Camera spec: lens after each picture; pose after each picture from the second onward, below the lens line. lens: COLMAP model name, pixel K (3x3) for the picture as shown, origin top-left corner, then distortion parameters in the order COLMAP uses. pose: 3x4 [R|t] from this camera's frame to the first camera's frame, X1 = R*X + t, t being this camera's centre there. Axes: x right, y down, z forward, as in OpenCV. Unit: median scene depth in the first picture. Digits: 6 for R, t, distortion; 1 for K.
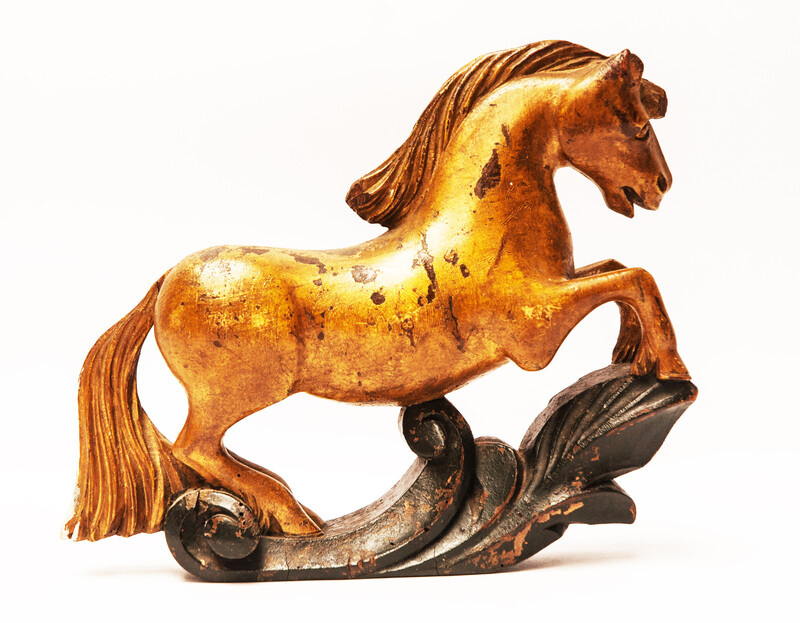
lens RADIAL K [[2266.6, 0, 398.0], [0, 2266.6, 318.8], [0, 0, 1]] dist [0.146793, 0.000000]
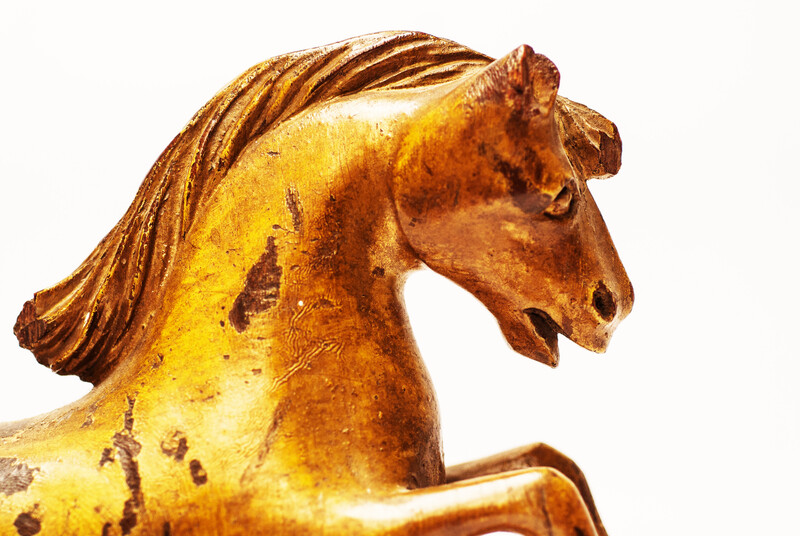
lens RADIAL K [[2306.0, 0, 401.0], [0, 2306.0, 265.1], [0, 0, 1]] dist [0.102579, 0.000000]
pose [[0.983808, 0.000487, -0.179222, 0.166389], [-0.010825, 0.998332, -0.056710, -0.038314], [0.178896, 0.057732, 0.982173, 0.481388]]
